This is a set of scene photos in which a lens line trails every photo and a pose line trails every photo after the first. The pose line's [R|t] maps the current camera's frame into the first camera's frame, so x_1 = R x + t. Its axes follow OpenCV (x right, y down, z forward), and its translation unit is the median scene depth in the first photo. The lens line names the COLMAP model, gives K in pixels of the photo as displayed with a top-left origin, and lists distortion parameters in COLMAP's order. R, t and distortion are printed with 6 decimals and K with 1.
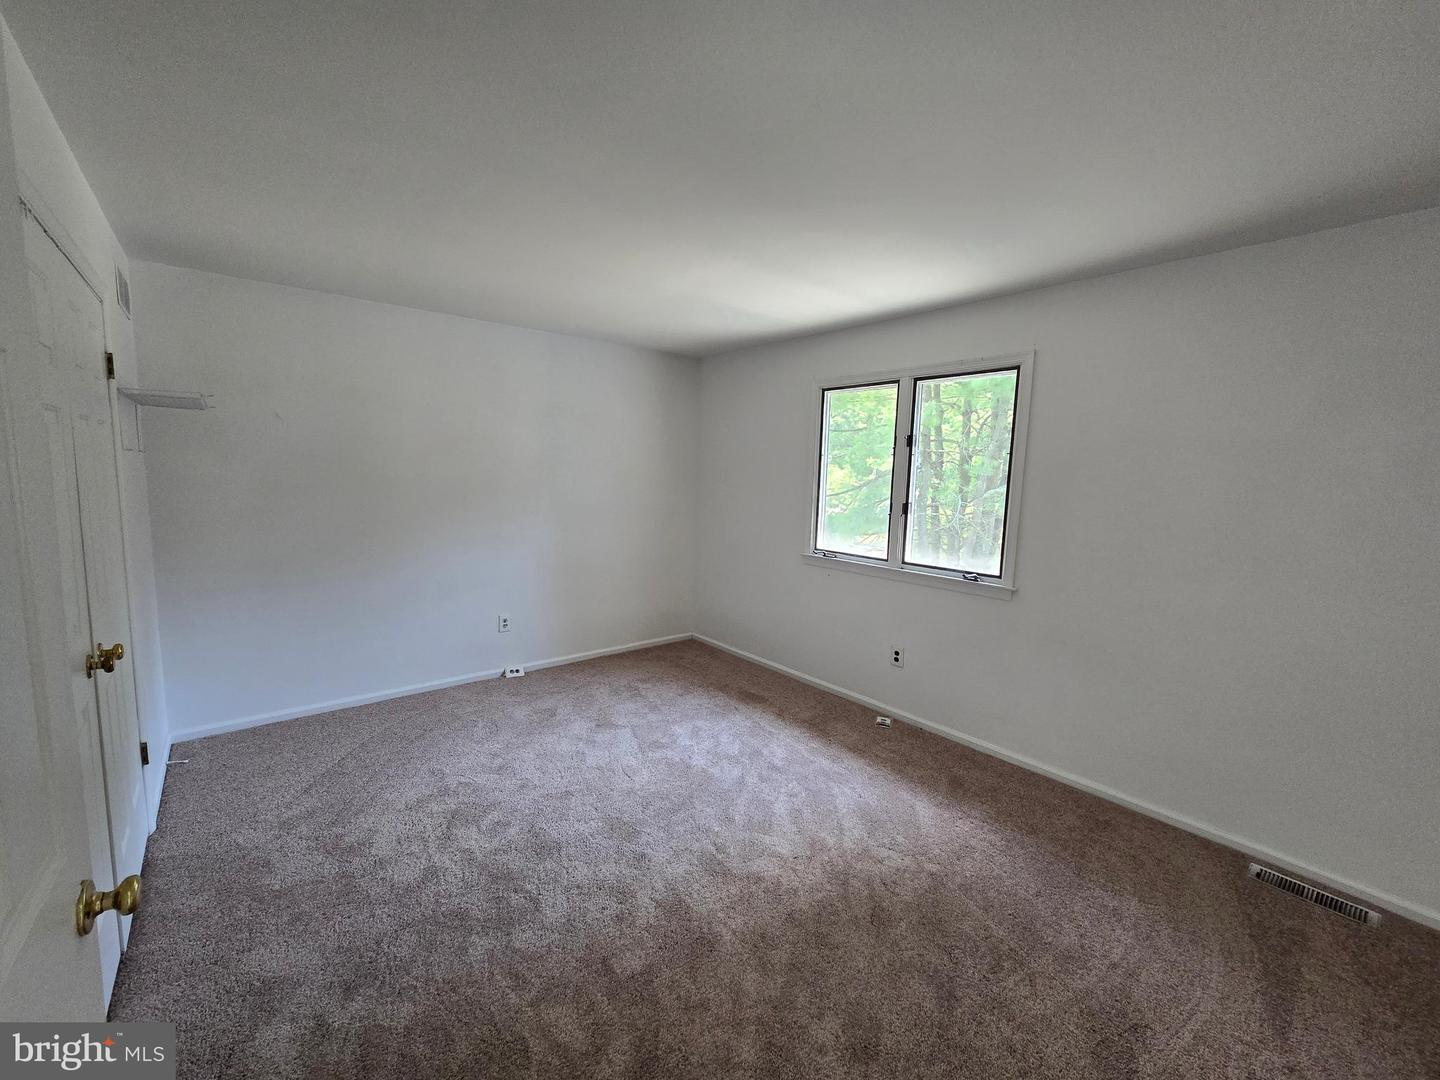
lens RADIAL K [[589.7, 0, 718.9], [0, 589.7, 540.0], [0, 0, 1]] dist [-0.001375, 0.000663]
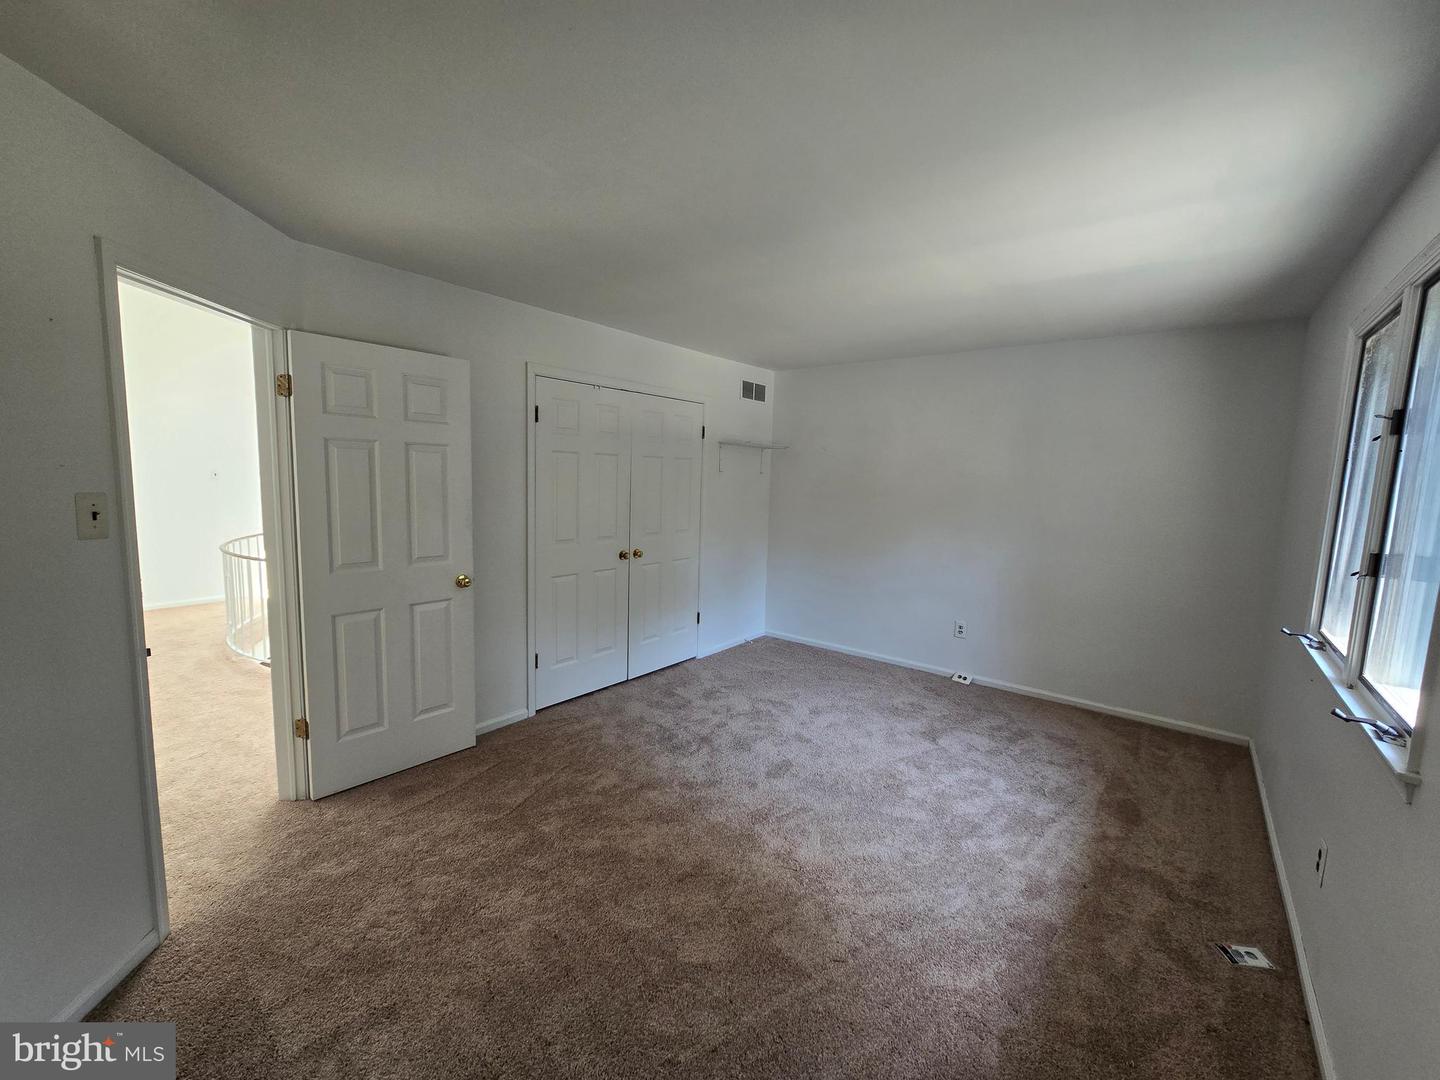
lens RADIAL K [[589.7, 0, 718.9], [0, 589.7, 540.0], [0, 0, 1]] dist [-0.001375, 0.000663]
pose [[0.203005, 0.088648, -0.975157, 0.670691], [-0.138351, 0.988499, 0.061059, -0.027915], [0.969354, 0.122519, 0.212935, 0.386421]]
